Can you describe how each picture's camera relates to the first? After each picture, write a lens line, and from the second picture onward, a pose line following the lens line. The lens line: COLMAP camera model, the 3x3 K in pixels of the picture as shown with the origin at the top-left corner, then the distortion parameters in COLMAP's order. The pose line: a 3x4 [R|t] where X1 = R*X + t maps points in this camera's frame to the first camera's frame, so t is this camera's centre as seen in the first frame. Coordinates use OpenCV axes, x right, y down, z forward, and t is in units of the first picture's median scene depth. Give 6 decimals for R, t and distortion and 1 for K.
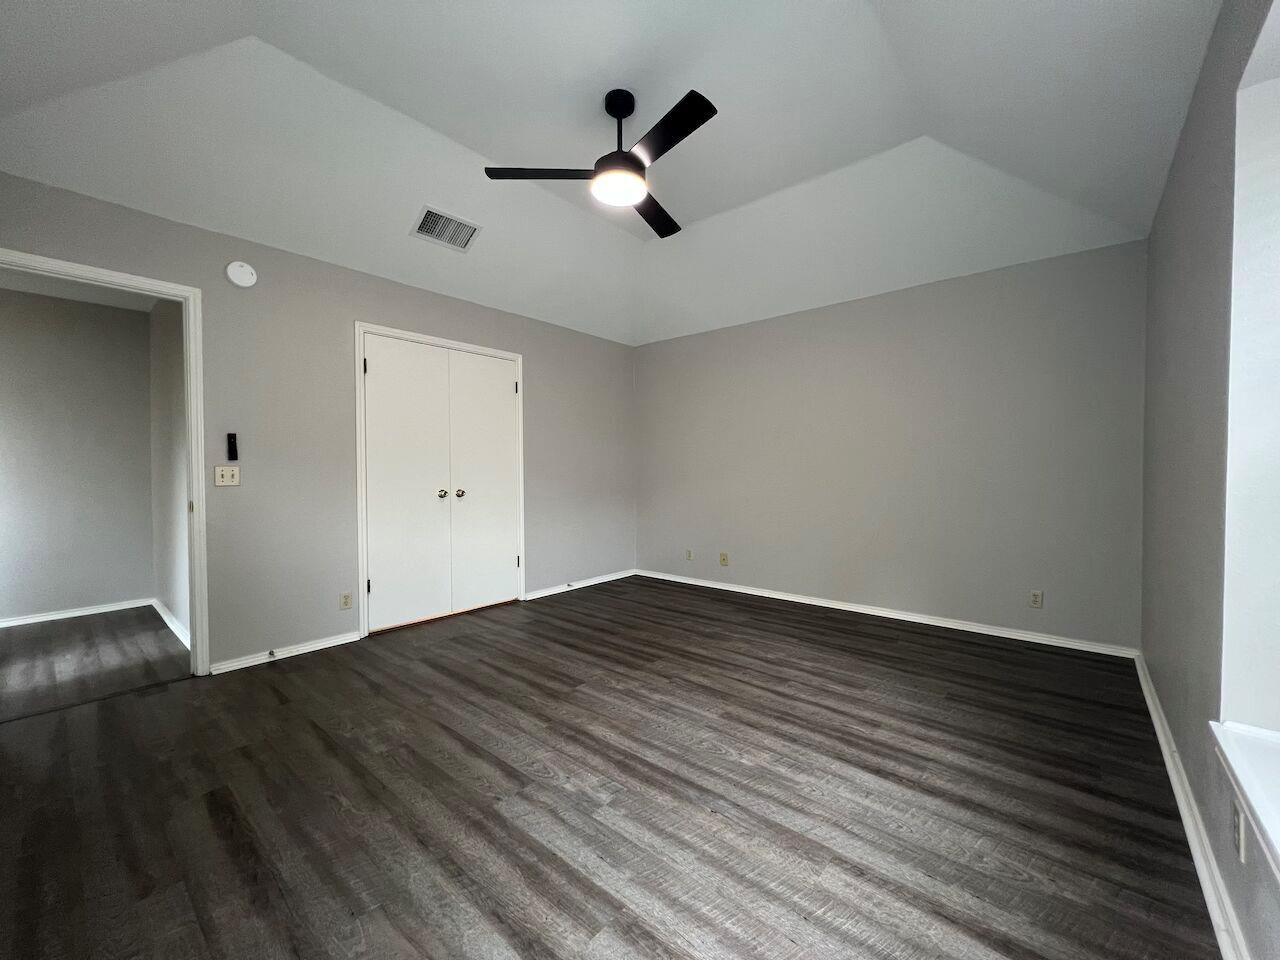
lens RADIAL K [[511.2, 0, 633.3], [0, 511.2, 475.1], [0, 0, 1]] dist [0.003665, 0.000057]
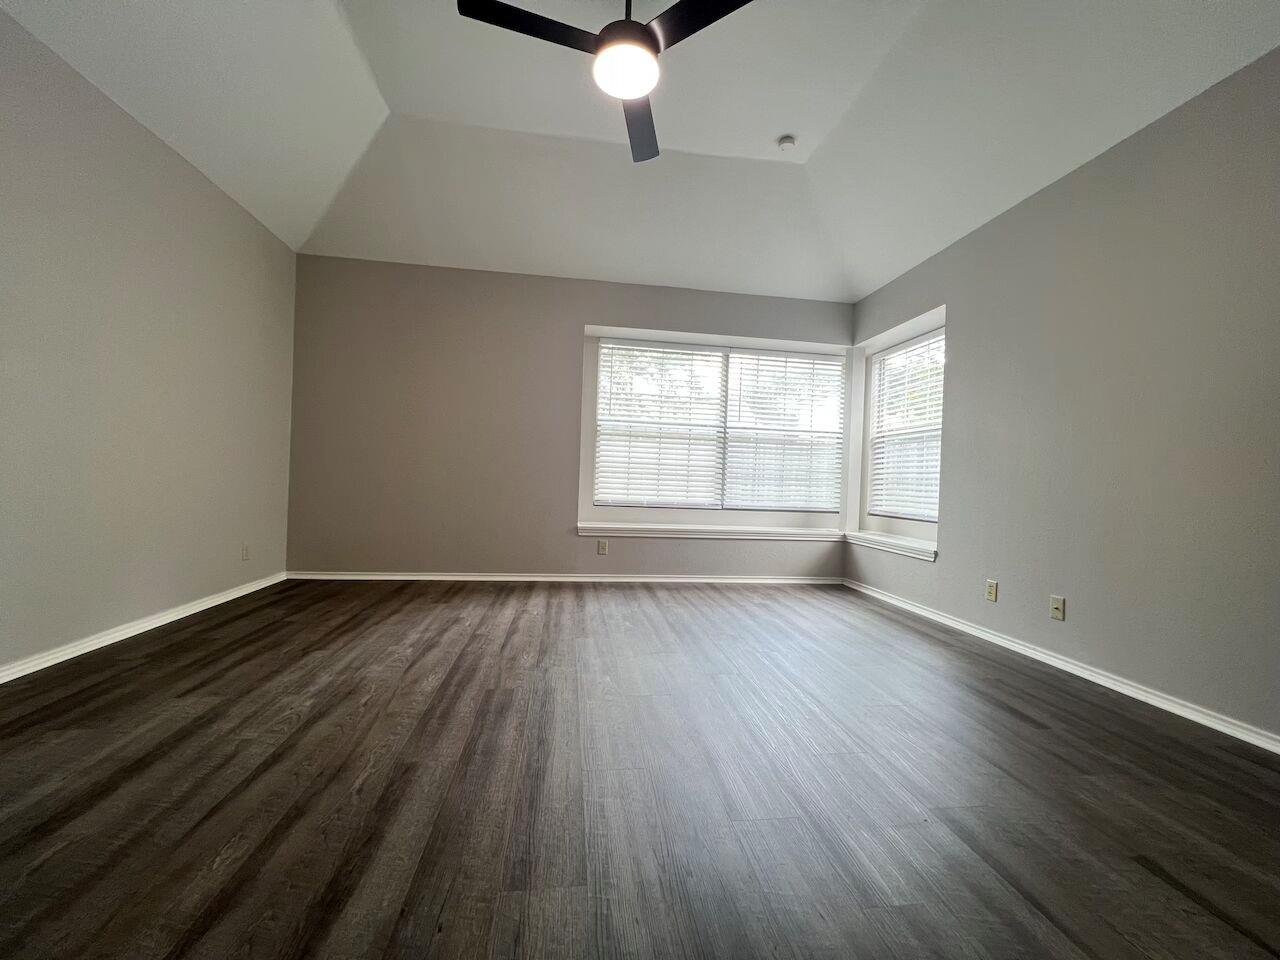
lens RADIAL K [[511.2, 0, 633.4], [0, 511.2, 482.3], [0, 0, 1]] dist [0.003665, 0.000057]
pose [[-0.742049, -0.038274, 0.669252, -0.534039], [-0.037321, 0.999179, 0.015762, 0.065336], [-0.669306, -0.013281, -0.742869, 1.390871]]
